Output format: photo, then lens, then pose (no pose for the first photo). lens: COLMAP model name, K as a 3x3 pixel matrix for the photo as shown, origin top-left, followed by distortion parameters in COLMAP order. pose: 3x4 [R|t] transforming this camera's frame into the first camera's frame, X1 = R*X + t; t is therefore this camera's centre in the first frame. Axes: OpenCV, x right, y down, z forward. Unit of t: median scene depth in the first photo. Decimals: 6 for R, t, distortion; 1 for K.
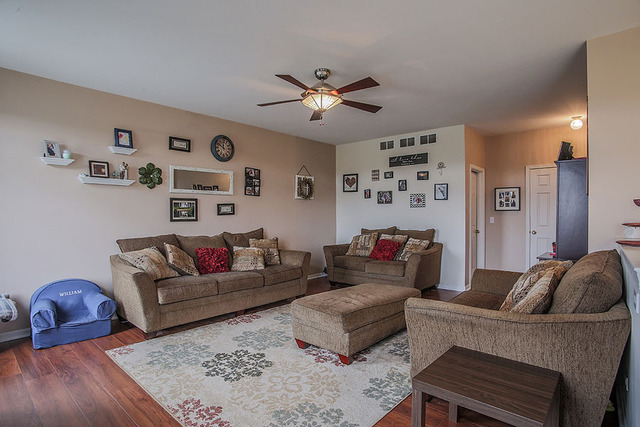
lens RADIAL K [[333.3, 0, 315.5], [0, 333.3, 216.0], [0, 0, 1]] dist [-0.081743, 0.042765]
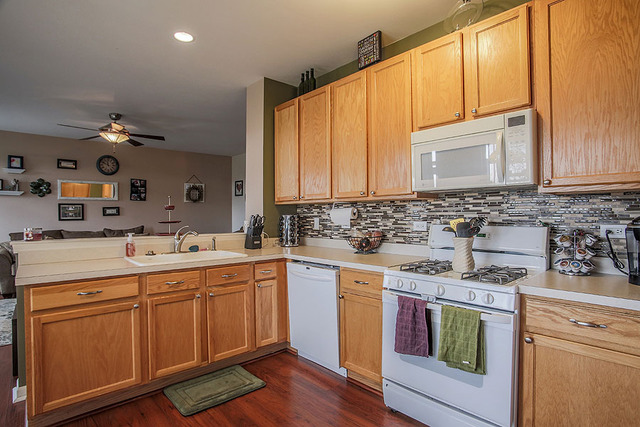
lens RADIAL K [[333.3, 0, 315.5], [0, 333.3, 216.0], [0, 0, 1]] dist [-0.081743, 0.042765]
pose [[0.992923, -0.002567, -0.118733, 0.729204], [0.002523, 0.999997, -0.000522, 0.001153], [0.118734, 0.000219, 0.992926, -0.197793]]
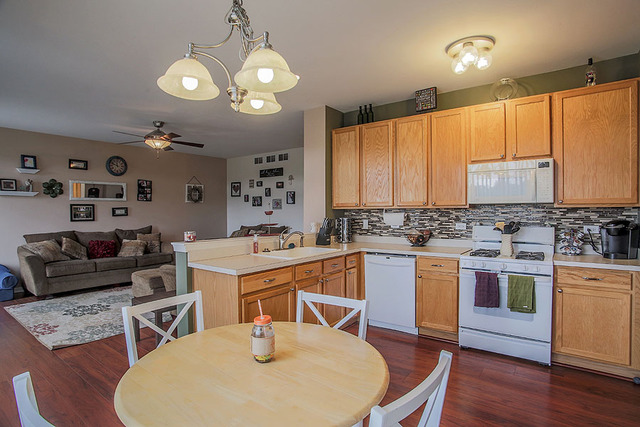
lens RADIAL K [[333.3, 0, 315.5], [0, 333.3, 216.0], [0, 0, 1]] dist [-0.081743, 0.042765]
pose [[0.996794, -0.003546, 0.079932, 0.430232], [0.002715, 0.999941, 0.010501, -0.015777], [-0.079965, -0.010250, 0.996745, -0.385613]]
